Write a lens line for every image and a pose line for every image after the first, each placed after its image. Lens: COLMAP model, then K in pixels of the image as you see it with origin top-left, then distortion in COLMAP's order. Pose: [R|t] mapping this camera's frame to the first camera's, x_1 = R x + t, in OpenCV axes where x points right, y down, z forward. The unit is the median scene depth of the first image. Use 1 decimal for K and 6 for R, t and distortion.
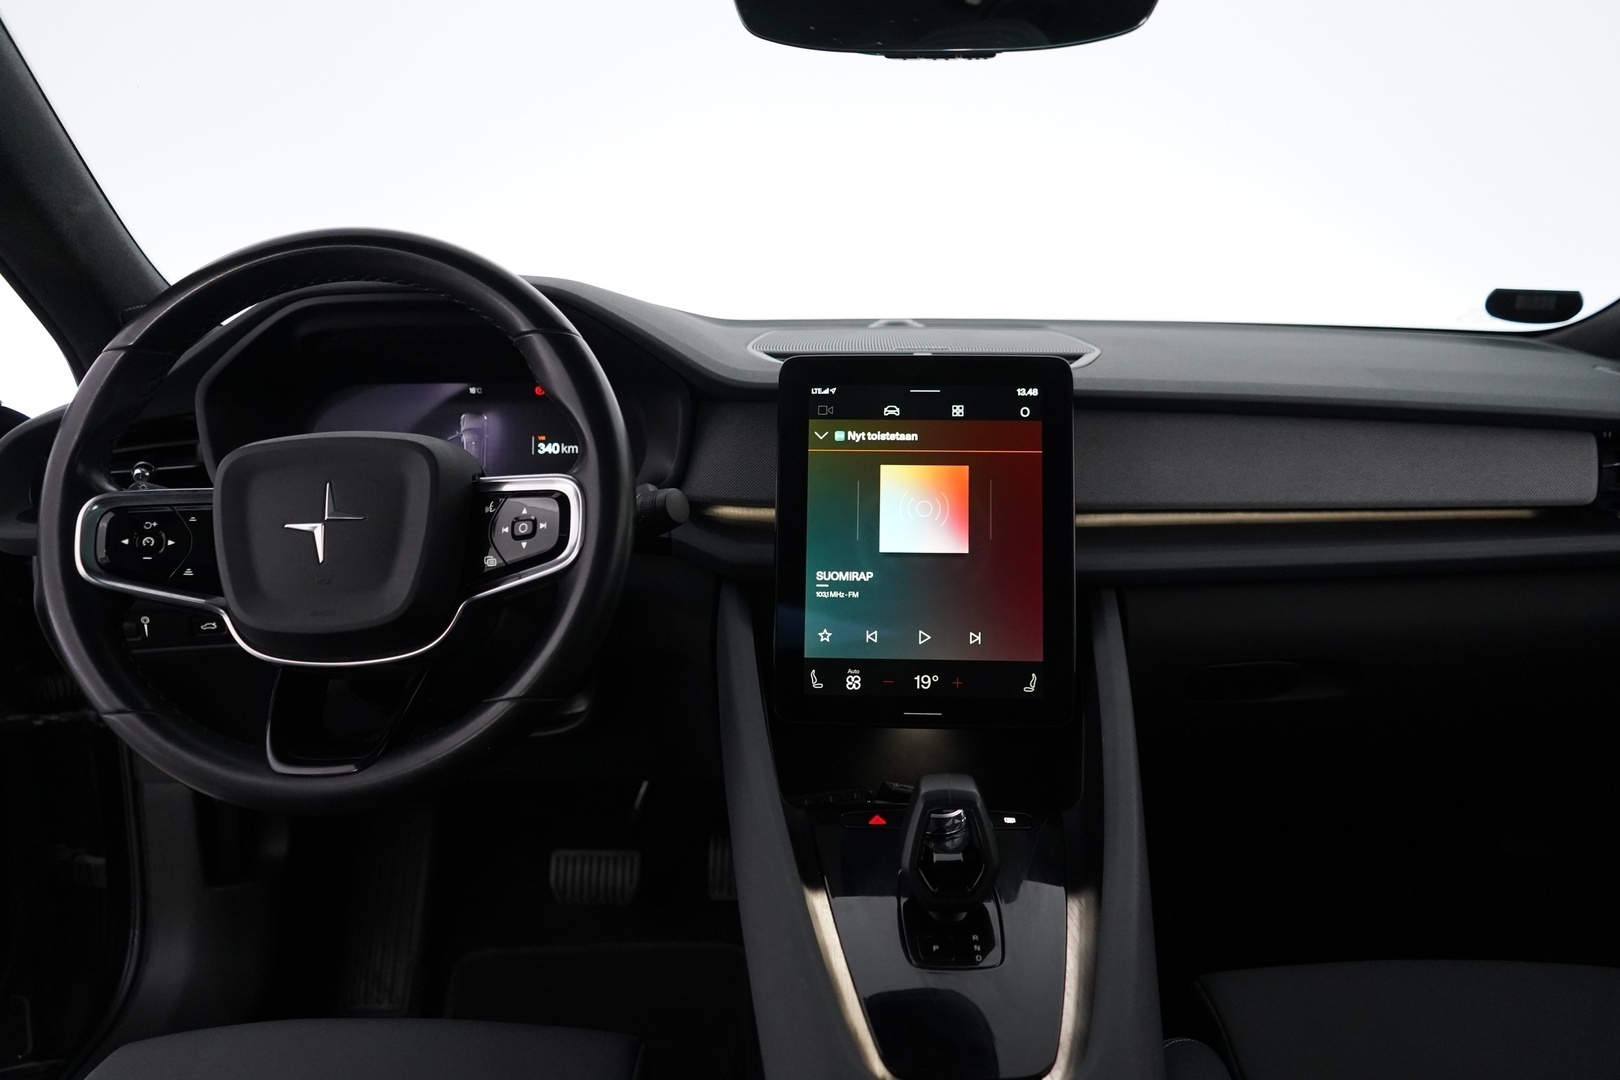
lens RADIAL K [[1380.7, 0, 812.0], [0, 1380.7, 545.2], [0, 0, 1]] dist [-0.007474, 0.103942]
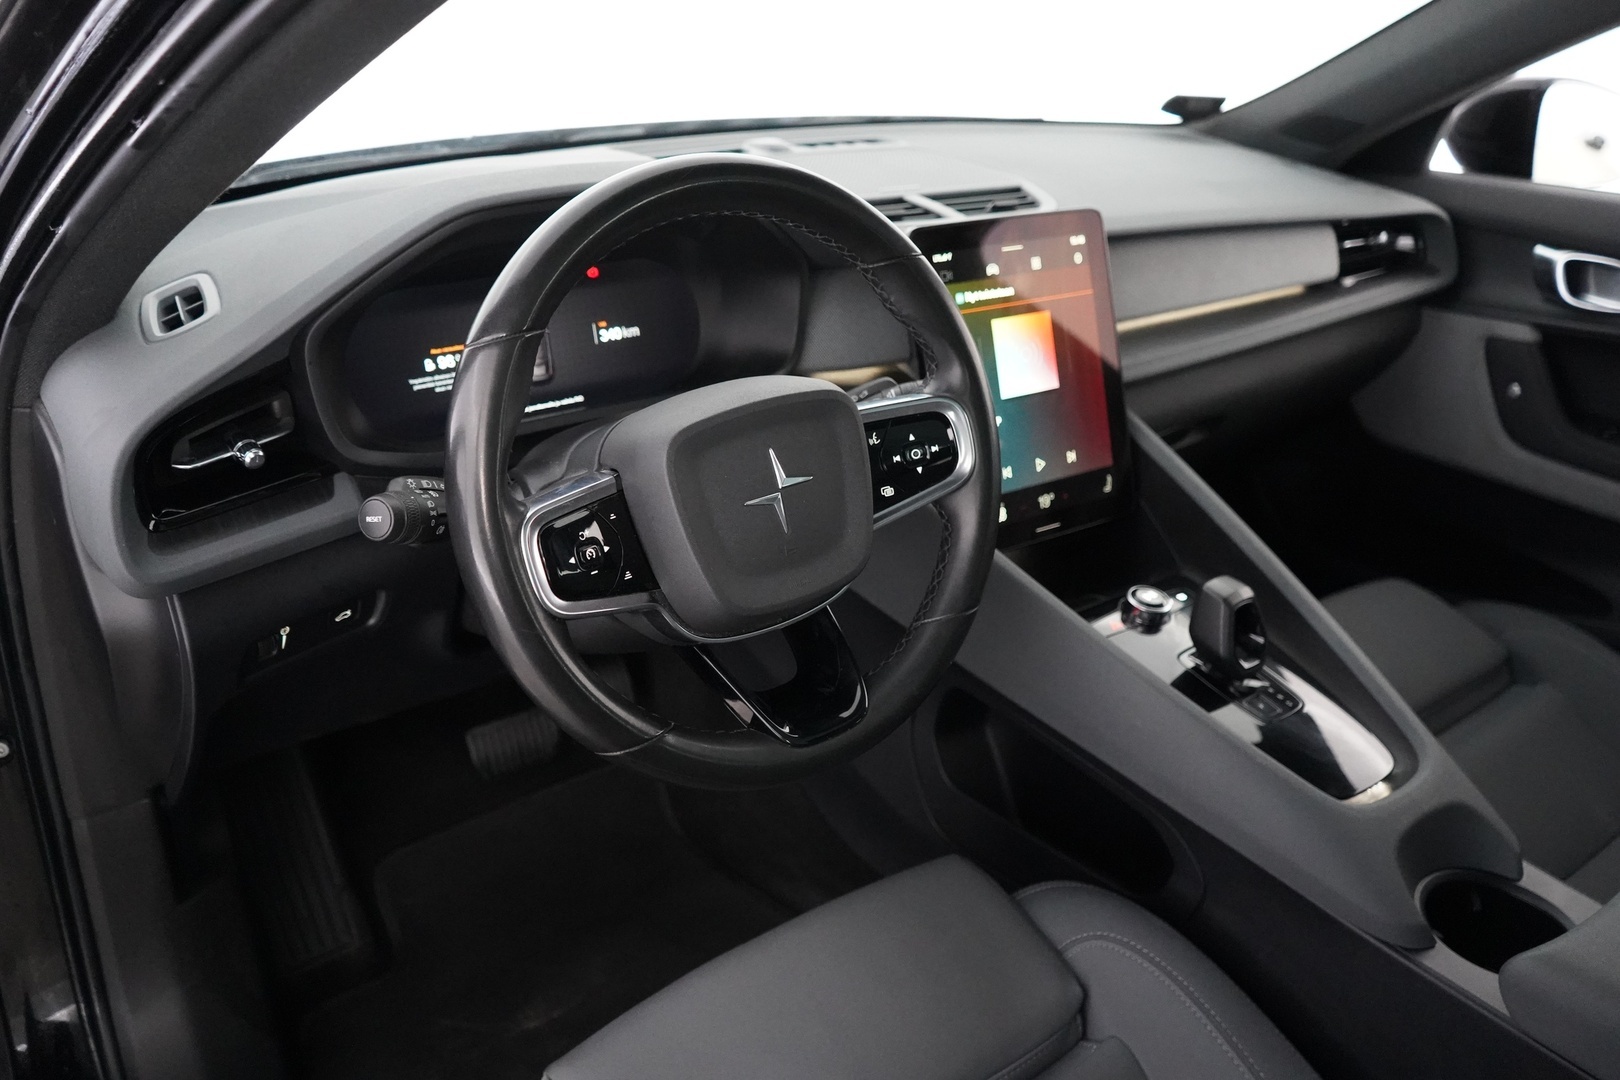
lens RADIAL K [[1380.7, 0, 812.0], [0, 1380.7, 545.2], [0, 0, 1]] dist [-0.007474, 0.103942]
pose [[0.765065, -0.240305, 0.597435, -0.780970], [0.085133, 0.957363, 0.276058, -0.207073], [-0.638300, -0.160341, 0.752903, 0.224161]]
